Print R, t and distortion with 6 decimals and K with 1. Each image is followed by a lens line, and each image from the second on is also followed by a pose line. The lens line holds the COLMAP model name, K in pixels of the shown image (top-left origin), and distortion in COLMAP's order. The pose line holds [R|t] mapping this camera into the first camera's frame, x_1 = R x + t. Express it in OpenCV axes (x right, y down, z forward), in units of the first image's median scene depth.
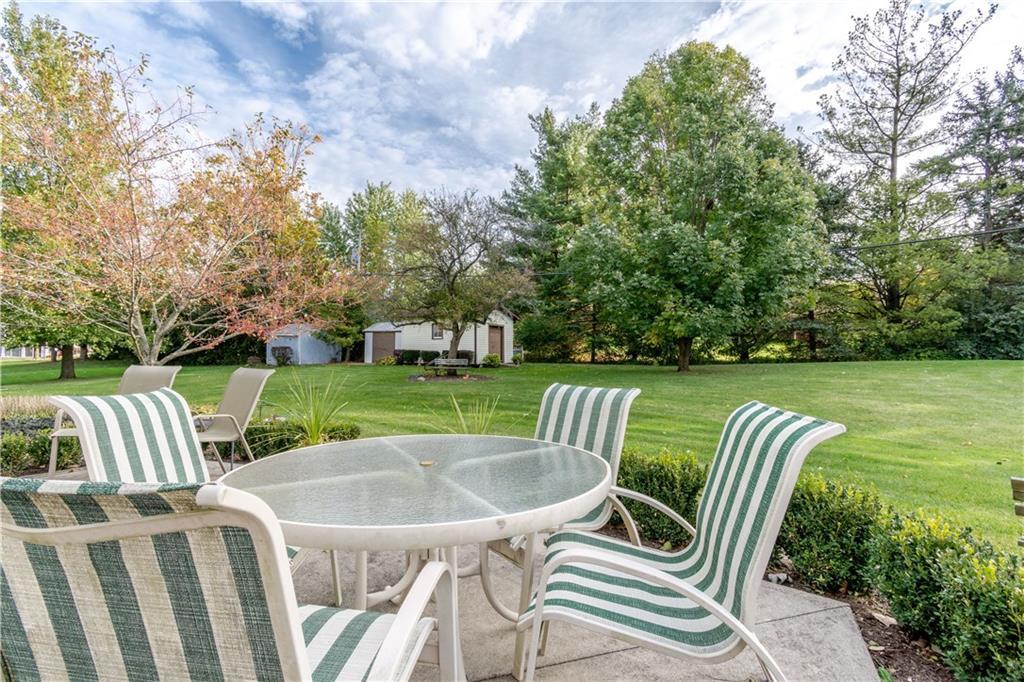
lens RADIAL K [[461.3, 0, 511.1], [0, 461.3, 342.4], [0, 0, 1]] dist [0.005463, 0.000544]
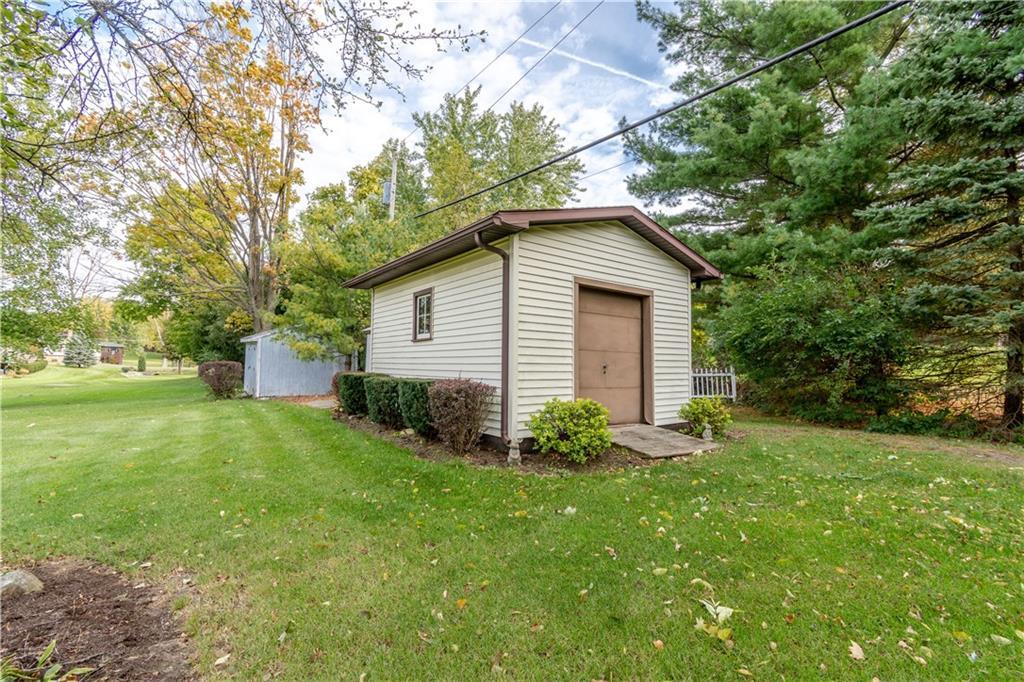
lens RADIAL K [[461.3, 0, 512.9], [0, 461.3, 342.9], [0, 0, 1]] dist [0.005463, 0.000544]
pose [[0.904036, -0.011771, -0.427295, 0.028734], [-0.000327, 0.999601, -0.028227, 0.002837], [0.427457, 0.025658, 0.903672, 0.733063]]
